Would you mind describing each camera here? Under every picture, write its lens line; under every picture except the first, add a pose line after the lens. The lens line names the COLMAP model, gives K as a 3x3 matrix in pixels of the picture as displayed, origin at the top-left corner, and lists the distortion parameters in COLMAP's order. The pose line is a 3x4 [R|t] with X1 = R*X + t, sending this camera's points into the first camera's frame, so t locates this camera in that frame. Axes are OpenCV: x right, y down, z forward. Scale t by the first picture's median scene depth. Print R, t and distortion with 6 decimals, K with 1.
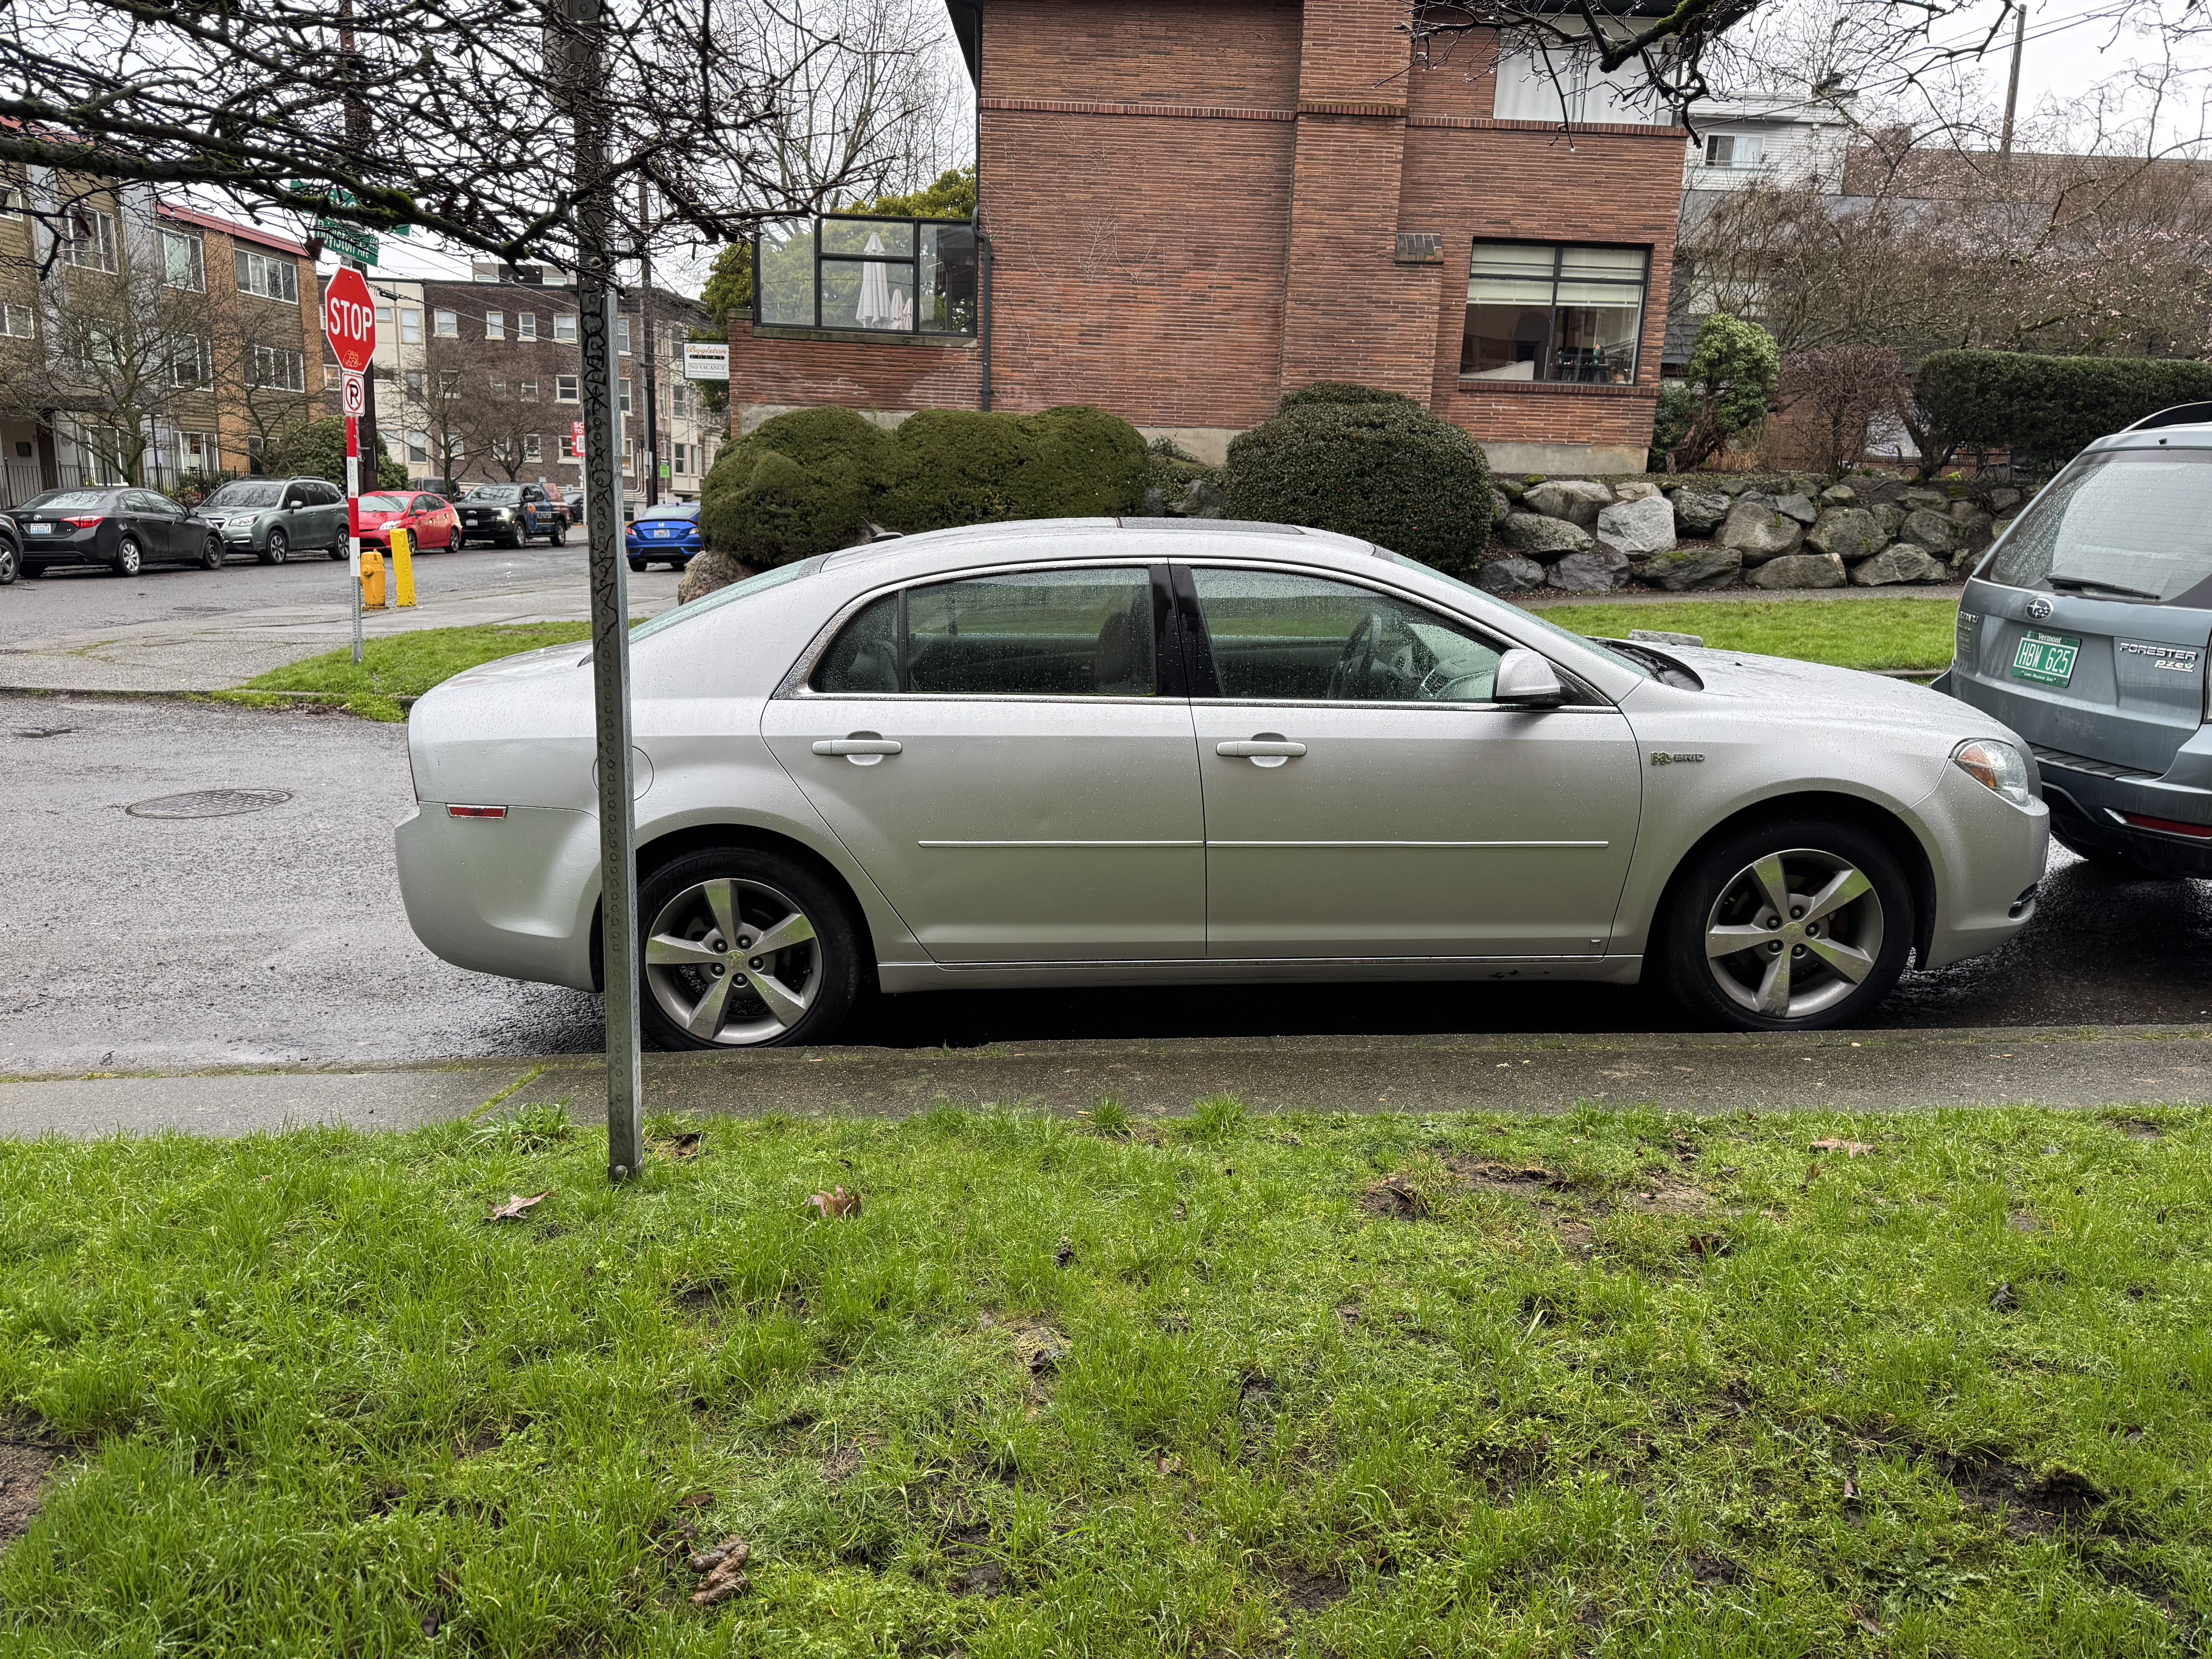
lens RADIAL K [[1548.9, 0, 1098.8], [0, 1548.9, 831.9], [0, 0, 1]] dist [0.067366, -0.005922]
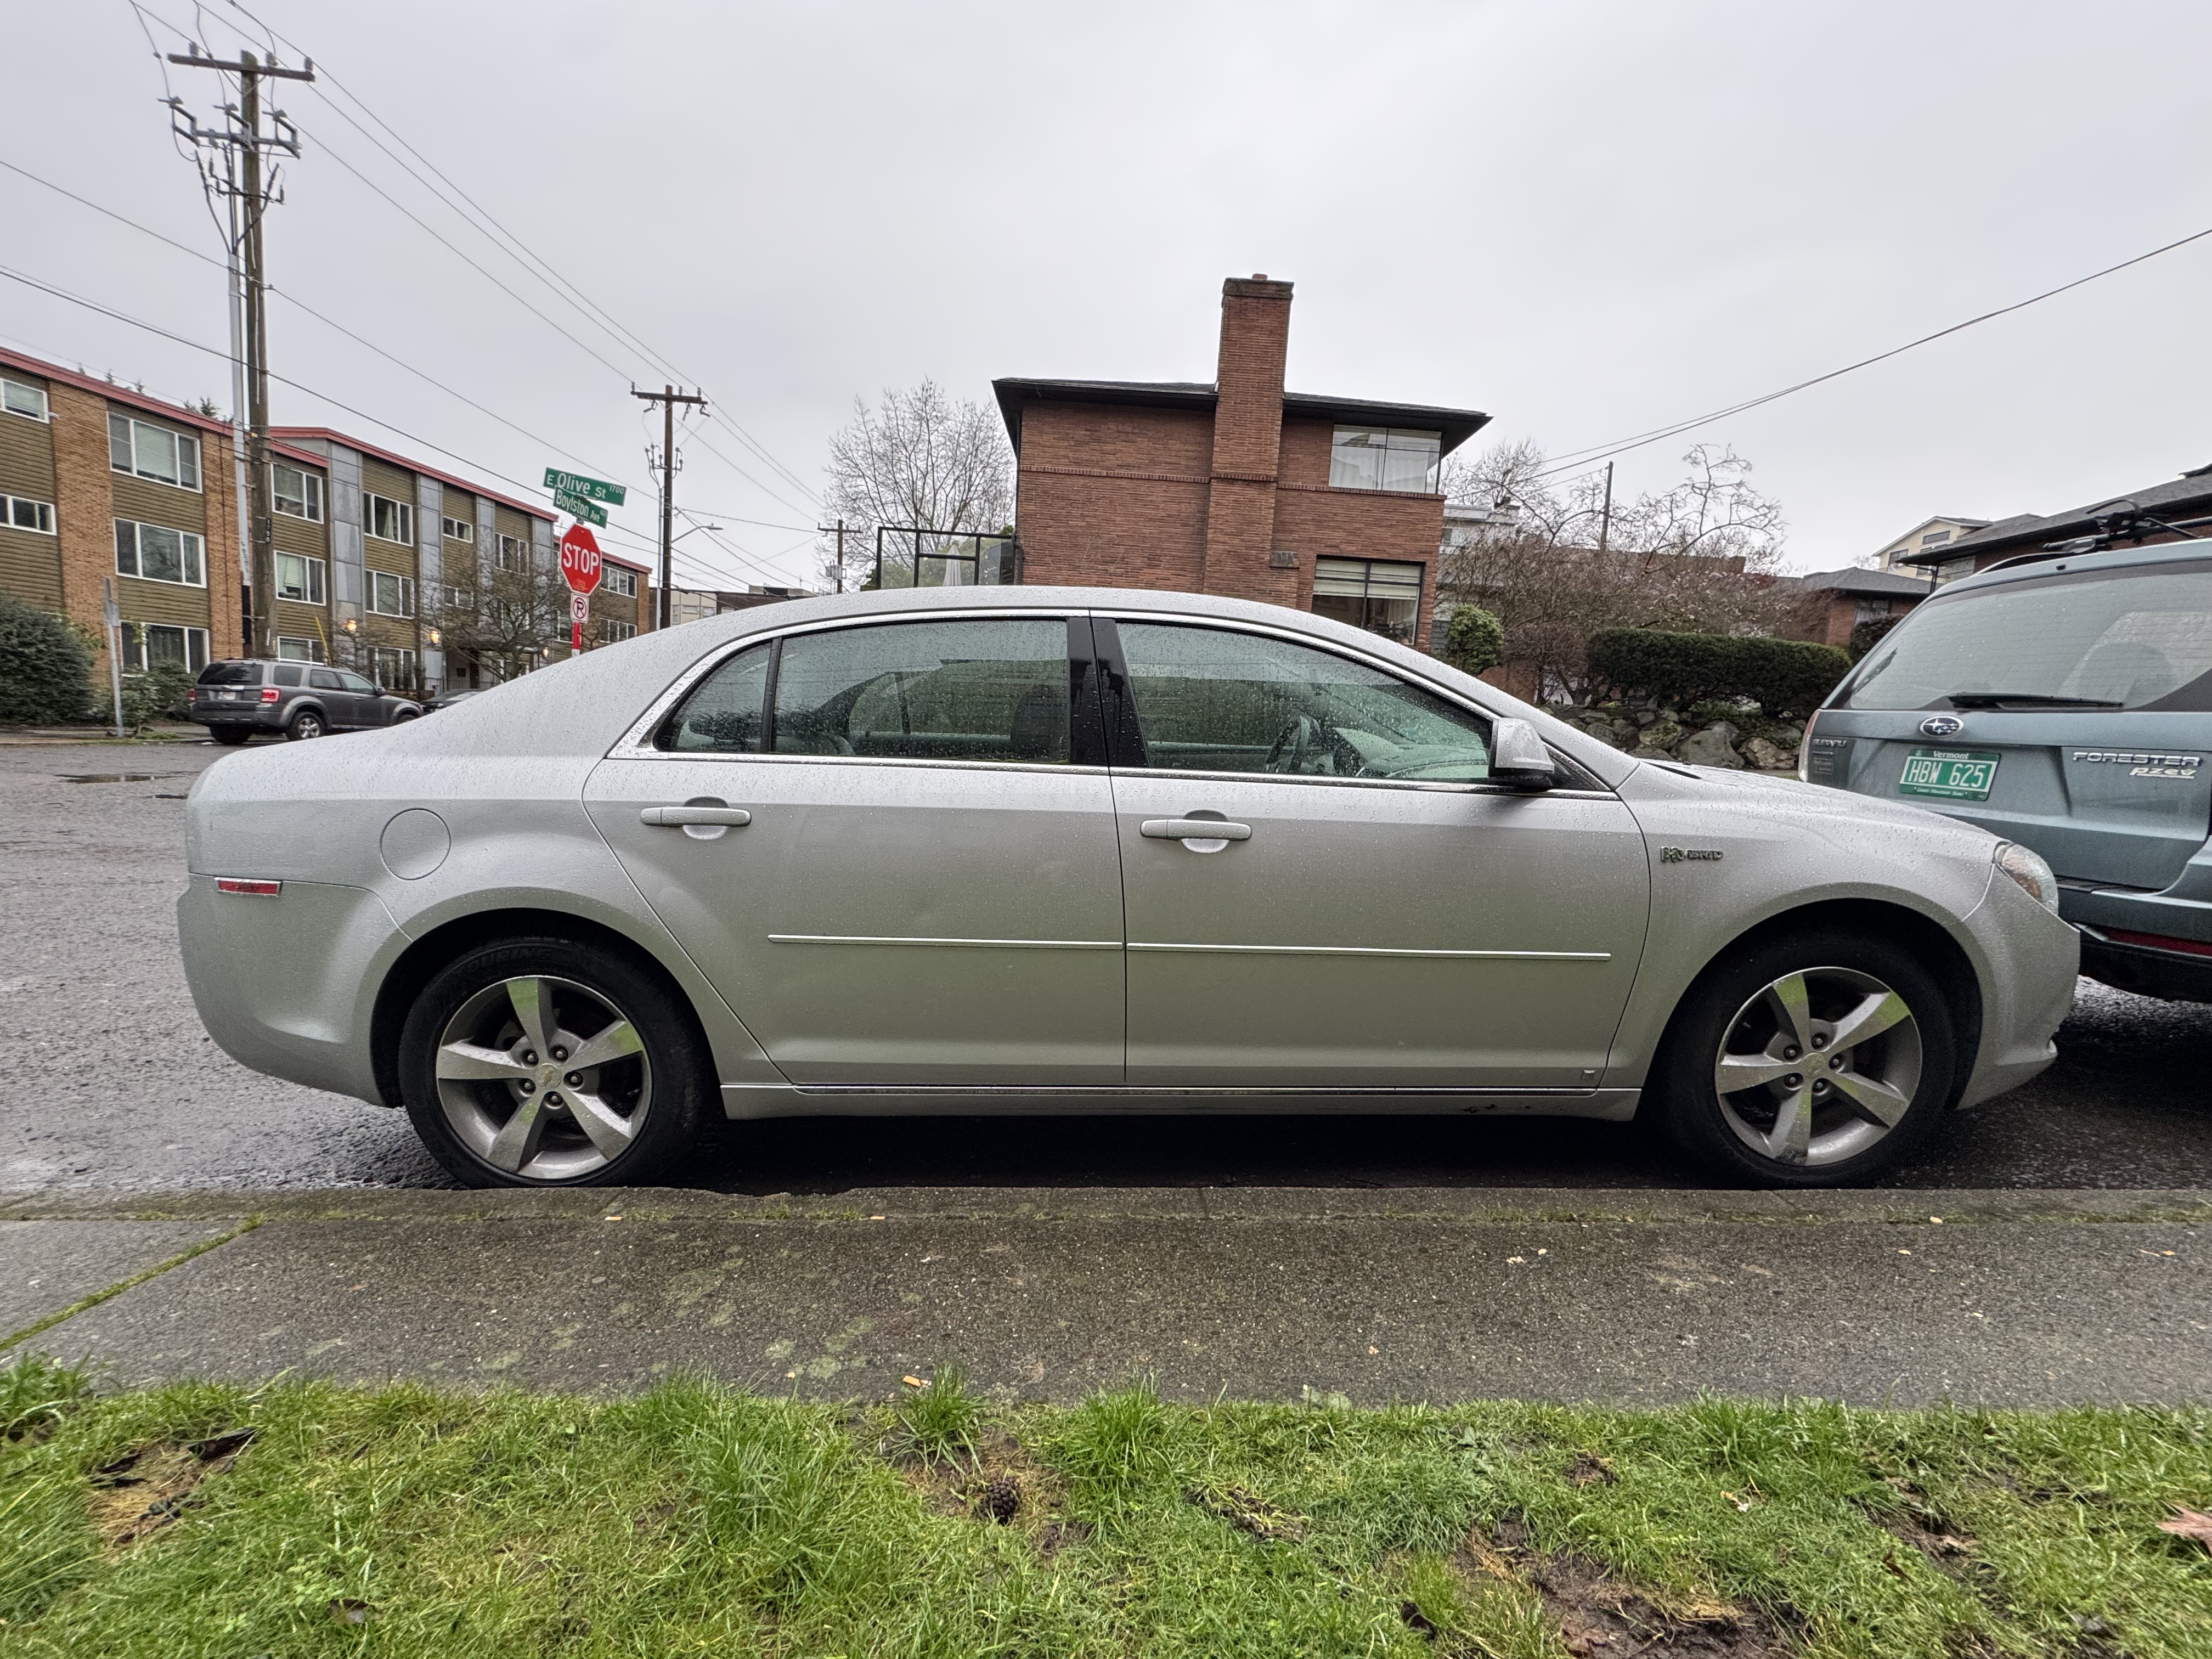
lens RADIAL K [[888.3, 0, 1111.8], [0, 888.3, 826.5], [0, 0, 1]] dist [0.001147, -0.000138]
pose [[0.999444, 0.024639, 0.022475, 0.048348], [-0.022381, 0.995160, -0.095690, -0.009628], [-0.024723, 0.095134, 0.995157, 0.516922]]
